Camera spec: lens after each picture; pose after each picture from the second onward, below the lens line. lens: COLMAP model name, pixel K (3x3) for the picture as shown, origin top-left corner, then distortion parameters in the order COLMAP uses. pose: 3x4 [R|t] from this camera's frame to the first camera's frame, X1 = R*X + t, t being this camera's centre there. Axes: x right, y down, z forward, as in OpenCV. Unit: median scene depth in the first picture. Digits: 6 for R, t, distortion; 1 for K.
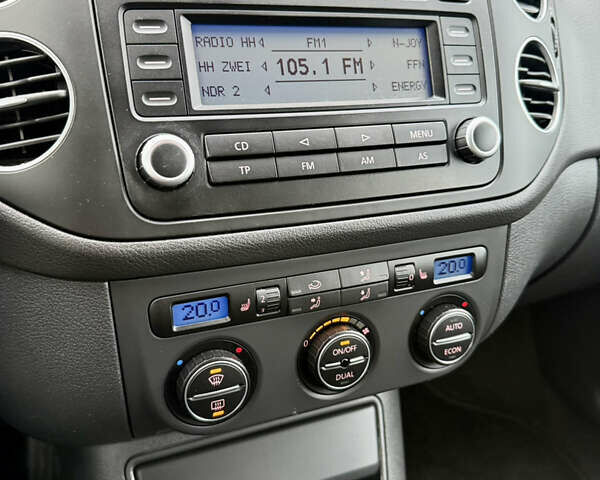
lens RADIAL K [[560.4, 0, 300.0], [0, 560.4, 240.0], [0, 0, 1]] dist [0.125850, -0.243832]
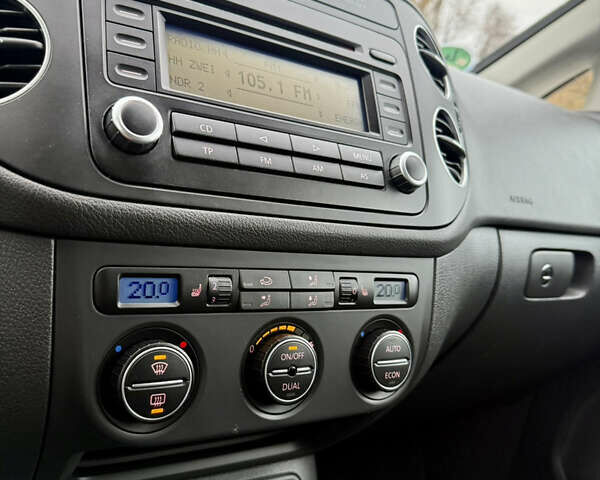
lens RADIAL K [[560.4, 0, 300.0], [0, 560.4, 240.0], [0, 0, 1]] dist [0.125850, -0.243832]
pose [[0.978401, 0.063539, 0.196708, -0.111544], [-0.002508, 0.955168, -0.296055, 0.297108], [-0.206701, 0.289167, 0.934696, 0.046234]]
